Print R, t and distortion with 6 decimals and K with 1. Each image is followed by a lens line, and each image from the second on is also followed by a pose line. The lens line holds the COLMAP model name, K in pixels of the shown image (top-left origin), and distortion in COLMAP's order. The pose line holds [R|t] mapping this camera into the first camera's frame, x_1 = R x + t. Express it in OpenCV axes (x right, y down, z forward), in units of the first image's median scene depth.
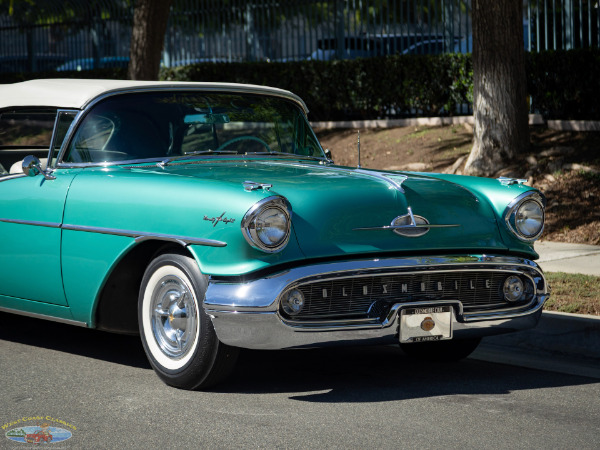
lens RADIAL K [[2180.3, 0, 296.9], [0, 2180.3, 227.5], [0, 0, 1]] dist [0.097397, 0.000000]
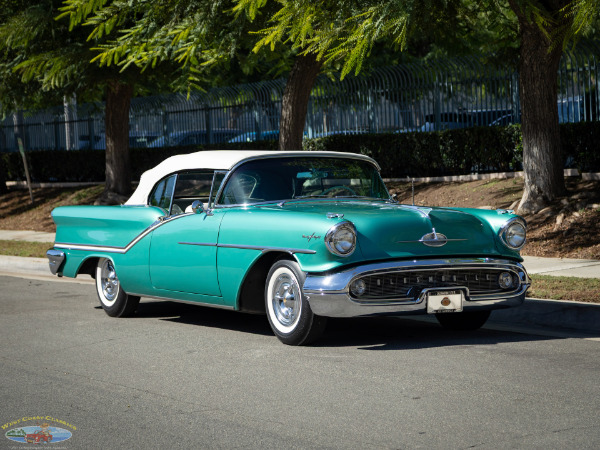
lens RADIAL K [[2180.3, 0, 301.2], [0, 2180.3, 223.6], [0, 0, 1]] dist [0.097397, 0.000000]
pose [[0.995902, -0.015659, -0.089076, 0.089052], [0.012928, 0.999431, -0.031154, 0.032604], [0.089513, 0.029875, 0.995537, -0.533410]]
